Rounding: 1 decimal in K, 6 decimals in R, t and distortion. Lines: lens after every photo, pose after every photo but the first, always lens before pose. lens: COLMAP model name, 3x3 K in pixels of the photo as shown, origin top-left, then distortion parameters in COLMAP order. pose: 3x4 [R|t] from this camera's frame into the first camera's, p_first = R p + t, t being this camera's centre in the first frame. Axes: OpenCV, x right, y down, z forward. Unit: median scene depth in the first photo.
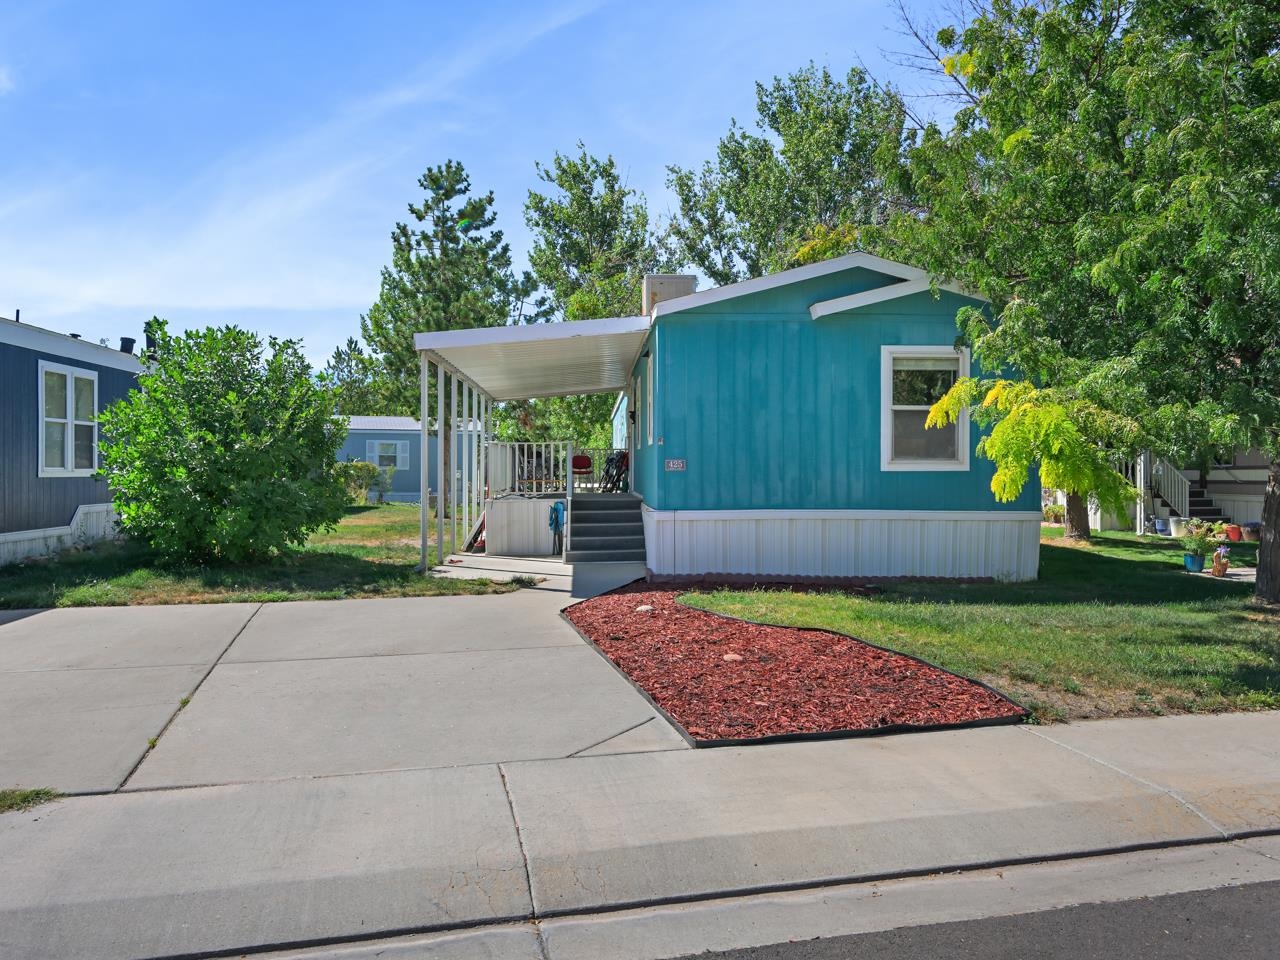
lens RADIAL K [[851.9, 0, 639.8], [0, 851.9, 485.3], [0, 0, 1]] dist [0.000805, 0.003354]
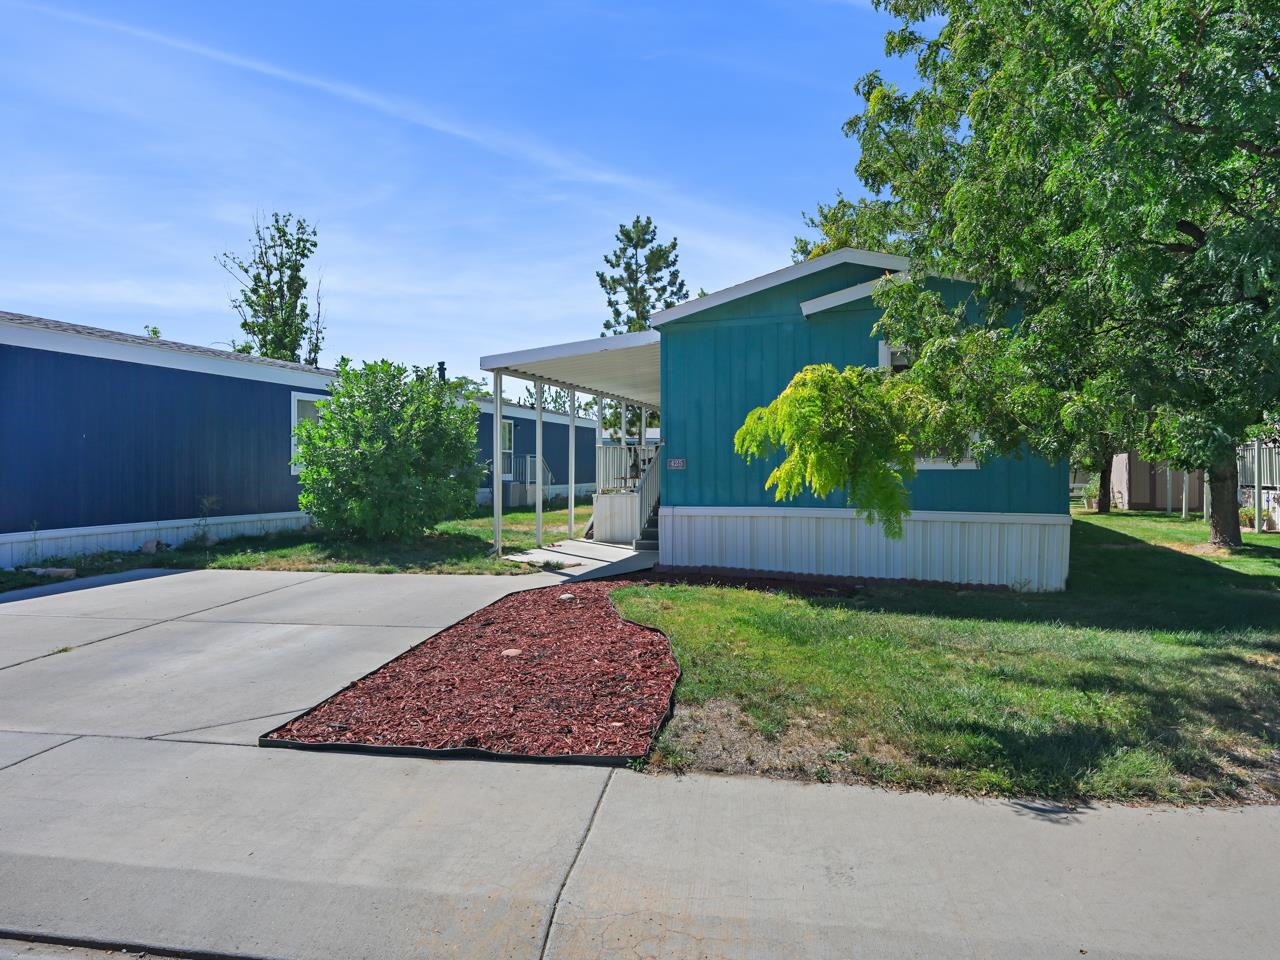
lens RADIAL K [[695.5, 0, 640.0], [0, 695.5, 480.0], [0, 0, 1]] dist [0.003247, -0.002140]
pose [[0.934310, 0.003082, -0.356447, 0.311891], [-0.004557, 0.999984, -0.003297, -0.000611], [0.356431, 0.004705, 0.934310, 0.160580]]
